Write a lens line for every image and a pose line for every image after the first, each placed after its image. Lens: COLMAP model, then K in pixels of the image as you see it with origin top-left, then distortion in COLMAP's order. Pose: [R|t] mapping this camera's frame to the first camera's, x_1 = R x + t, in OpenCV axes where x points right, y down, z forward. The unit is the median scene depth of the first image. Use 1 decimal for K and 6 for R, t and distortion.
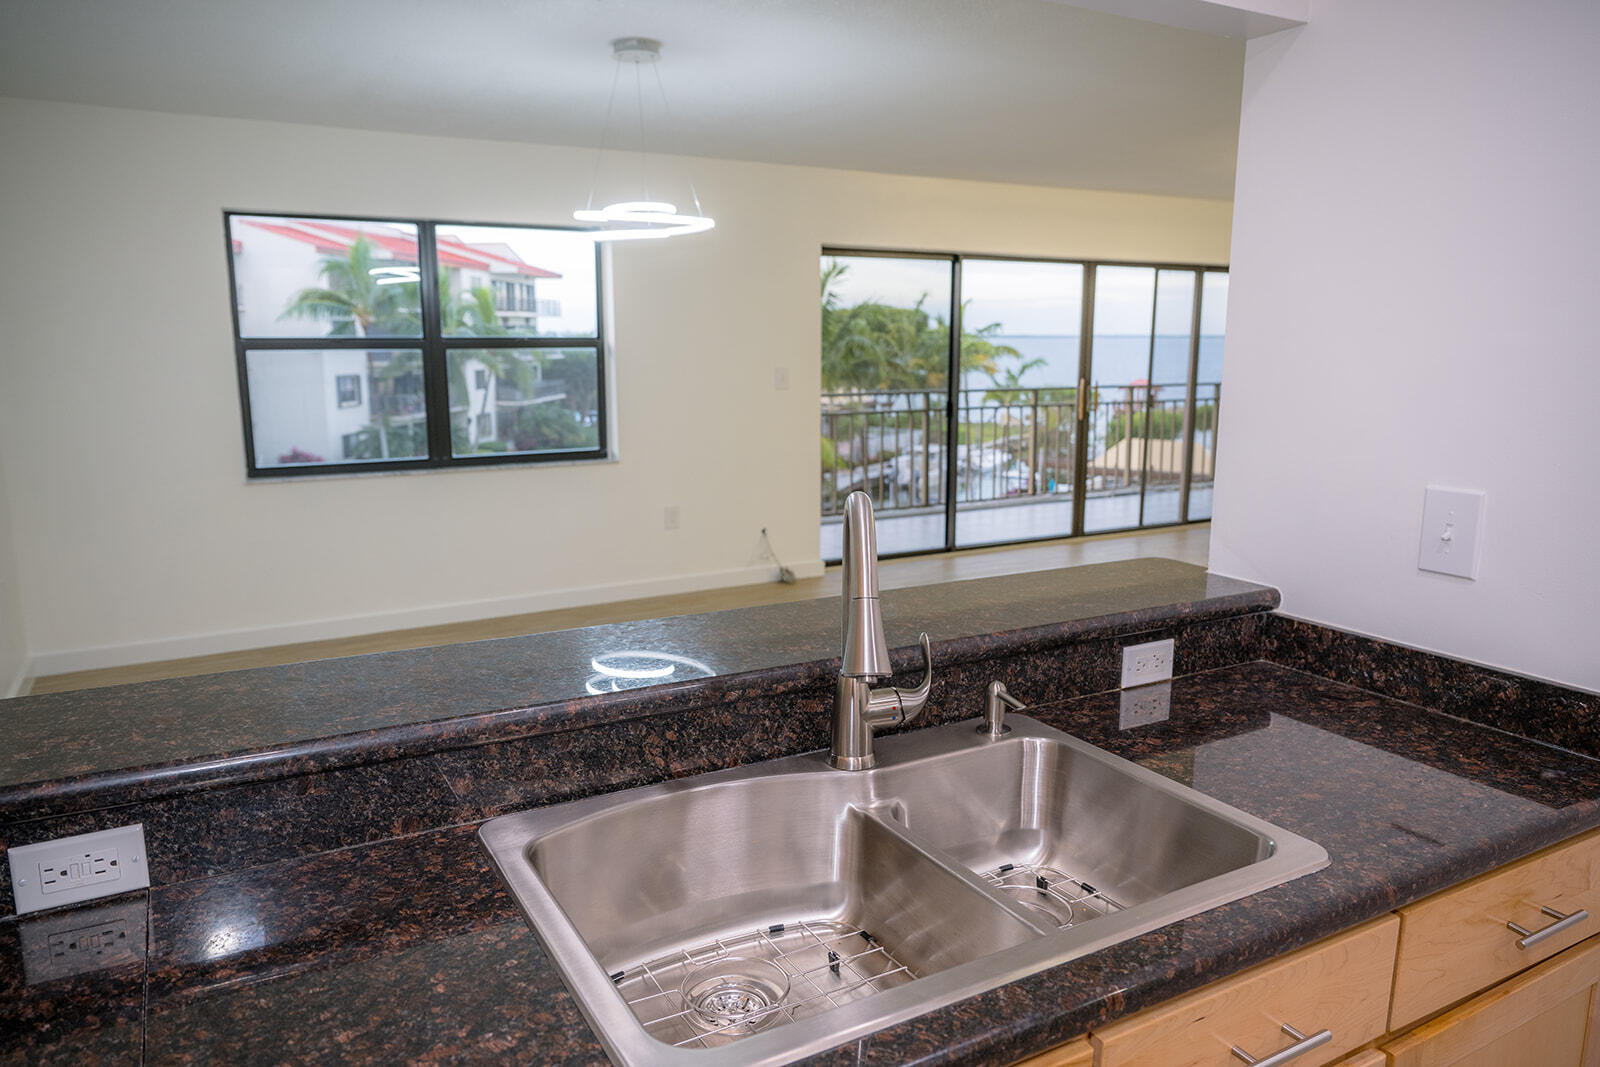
lens RADIAL K [[1084.4, 0, 792.7], [0, 1084.4, 534.8], [0, 0, 1]] dist [0.001860, -0.001901]
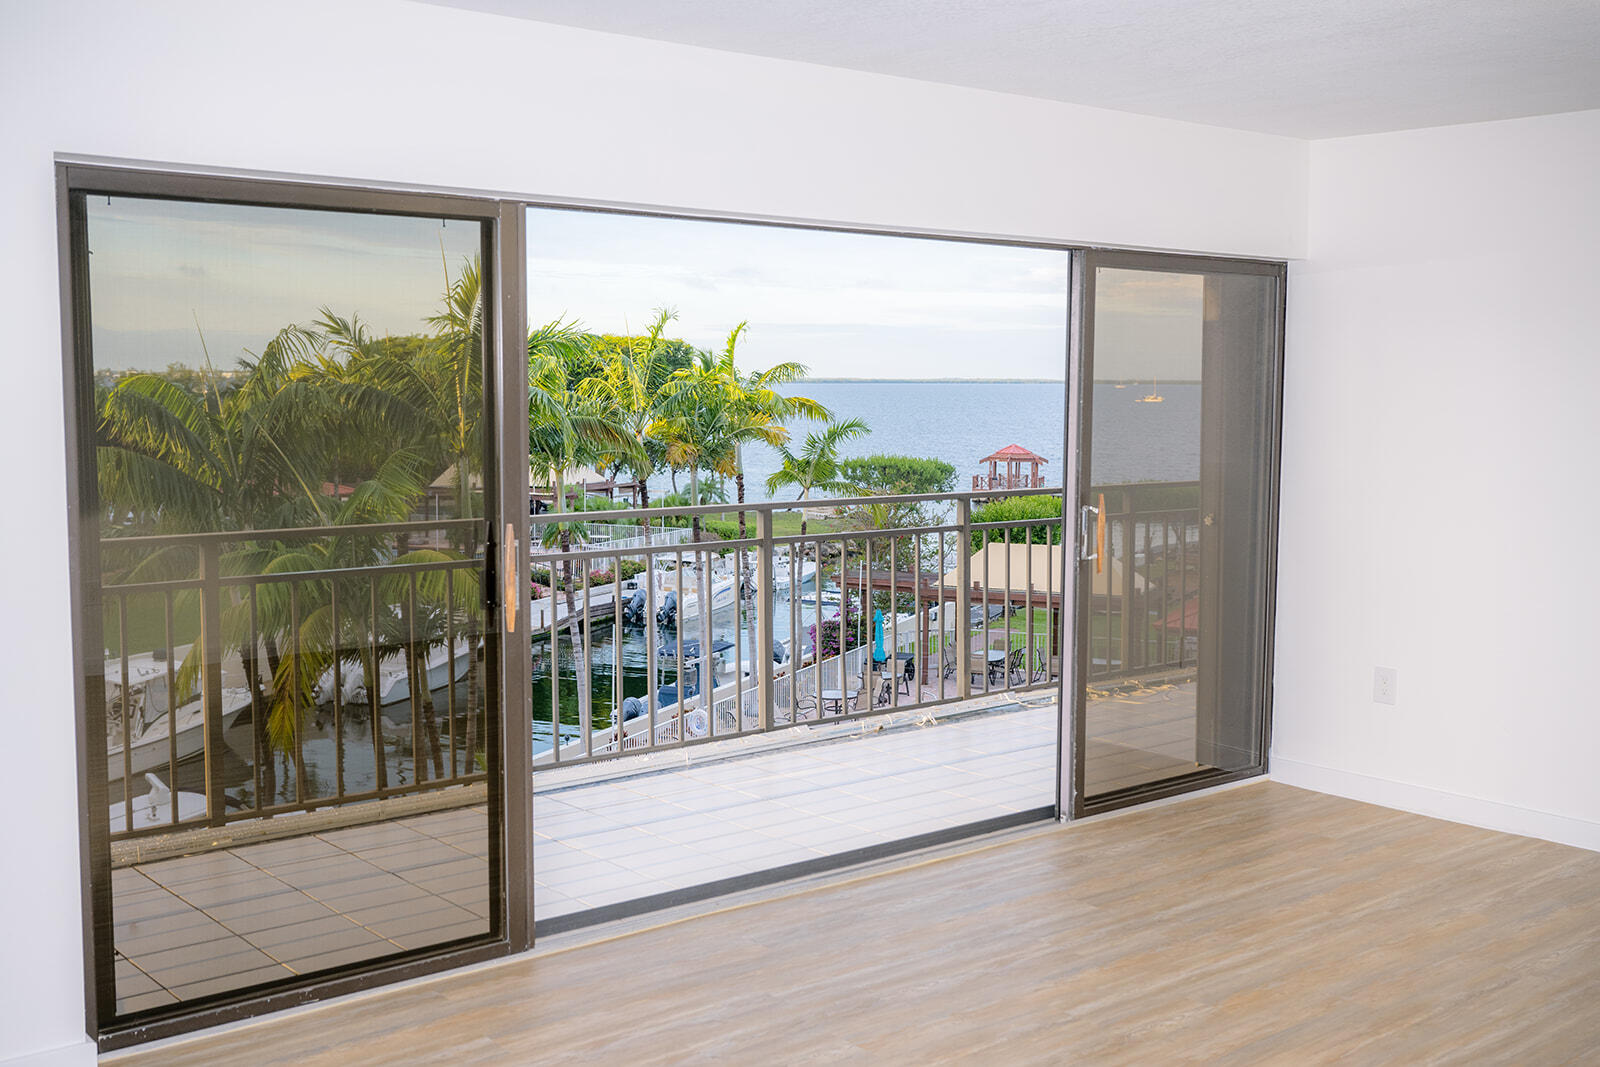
lens RADIAL K [[1683.0, 0, 800.0], [0, 1683.0, 533.5], [0, 0, 1]] dist [-0.008071, -0.018294]
pose [[0.983625, -0.012999, 0.179758, 0.148069], [0.029136, 0.995745, -0.087422, -0.080441], [-0.177857, 0.091228, 0.979819, 0.385497]]
